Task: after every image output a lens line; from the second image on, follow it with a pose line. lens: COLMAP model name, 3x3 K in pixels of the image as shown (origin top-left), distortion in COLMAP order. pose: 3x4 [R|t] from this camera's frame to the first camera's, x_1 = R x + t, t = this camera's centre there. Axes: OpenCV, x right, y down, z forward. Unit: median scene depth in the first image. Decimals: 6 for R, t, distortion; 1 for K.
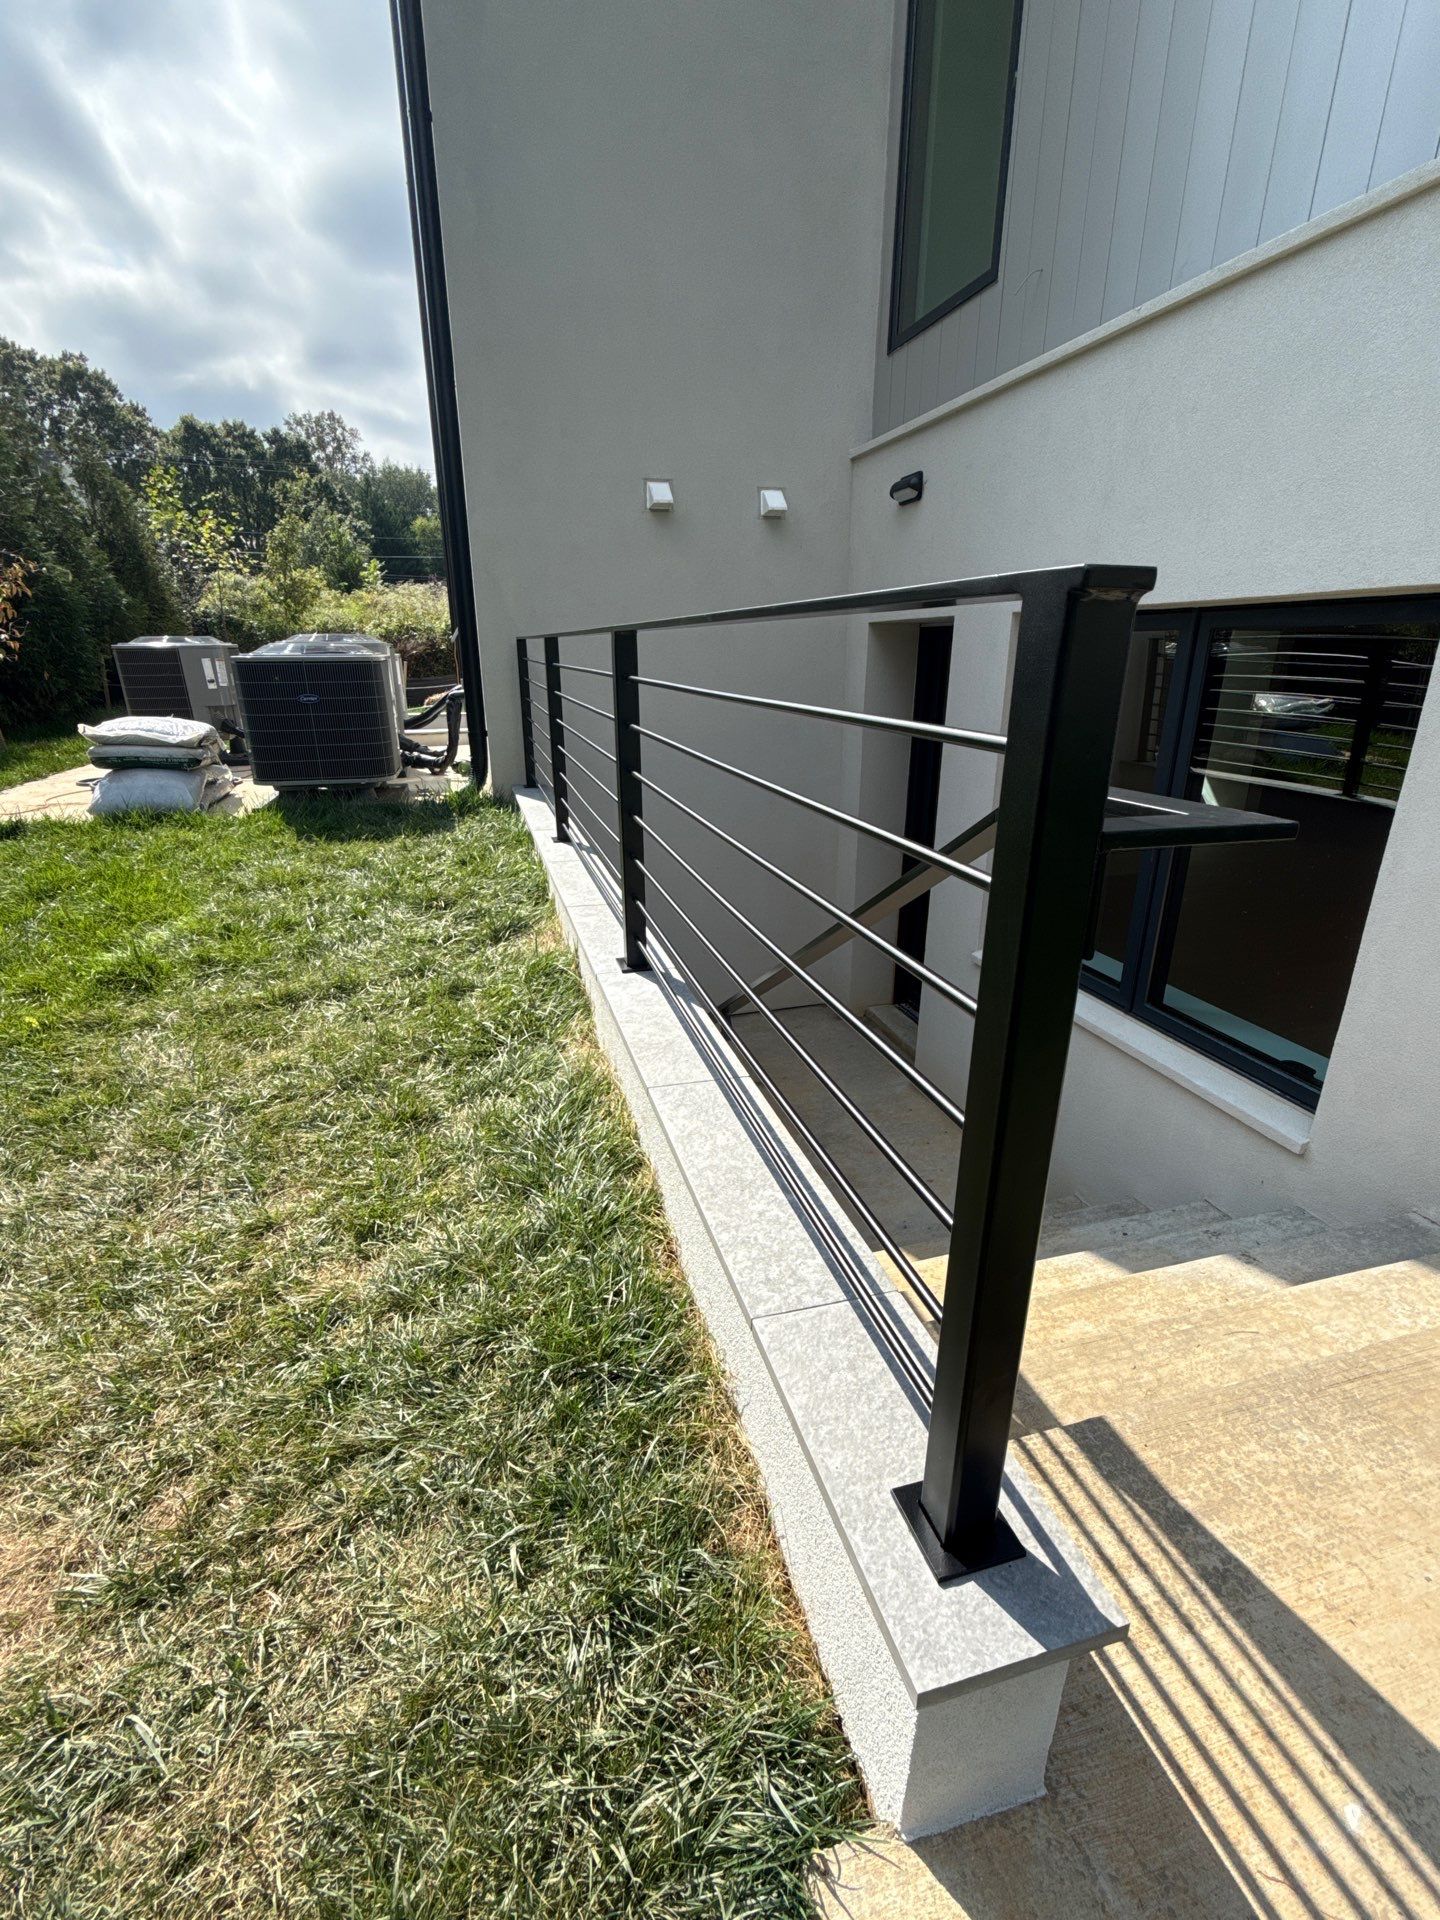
lens RADIAL K [[856.9, 0, 721.5], [0, 856.9, 960.5], [0, 0, 1]] dist [0.001407, 0.001272]
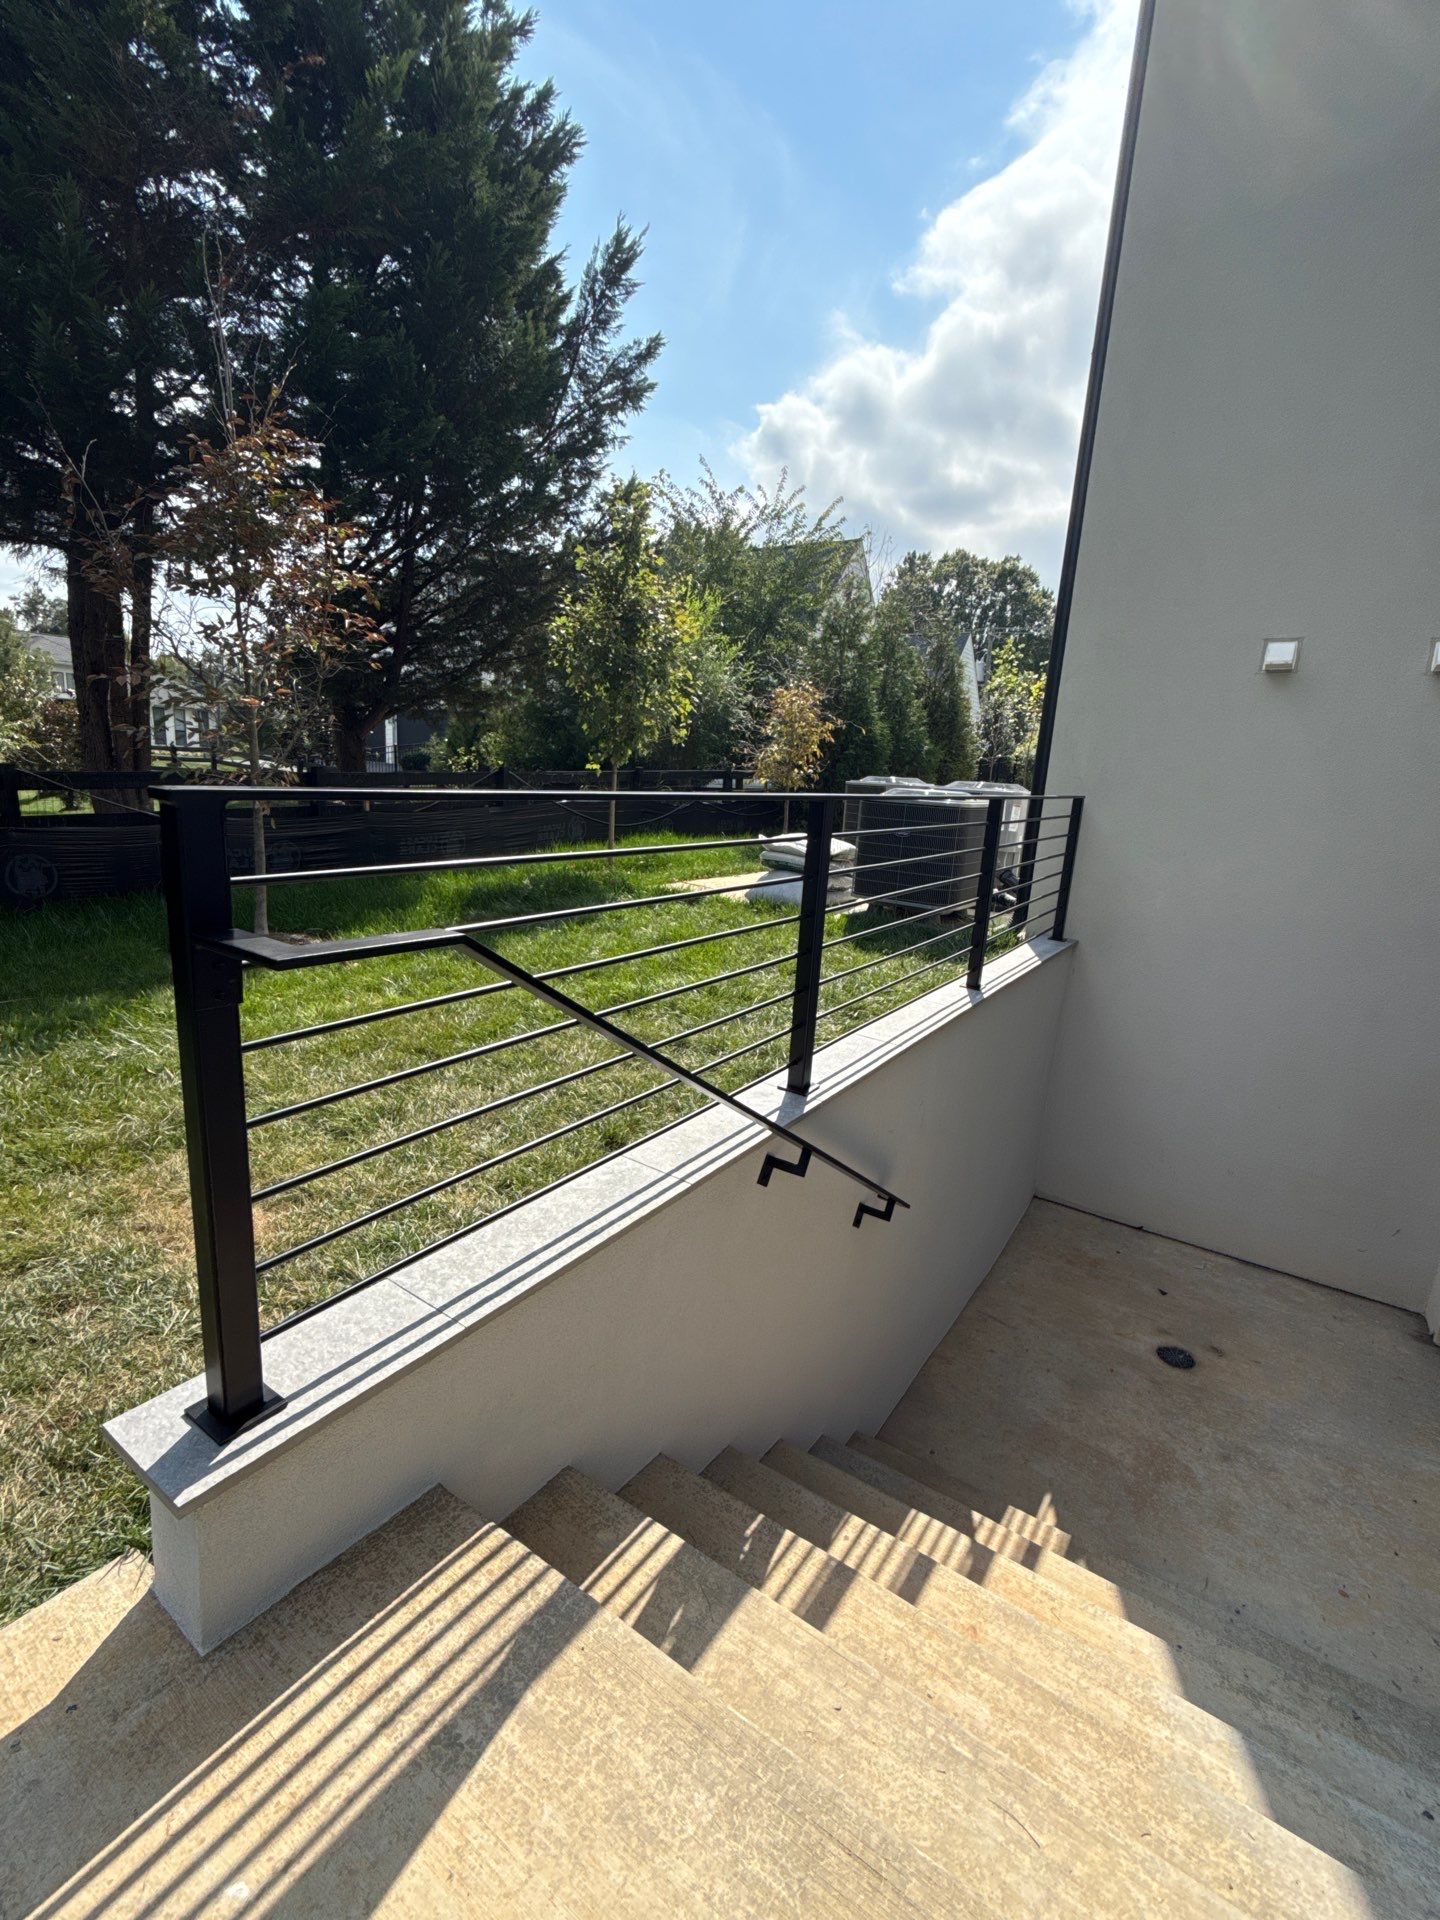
lens RADIAL K [[856.9, 0, 721.5], [0, 856.9, 960.5], [0, 0, 1]] dist [0.001407, 0.001272]
pose [[0.645070, 0.208494, -0.735129, 1.385335], [-0.318473, 0.947872, -0.010627, -0.239015], [0.694593, 0.240974, 0.677844, 0.340719]]
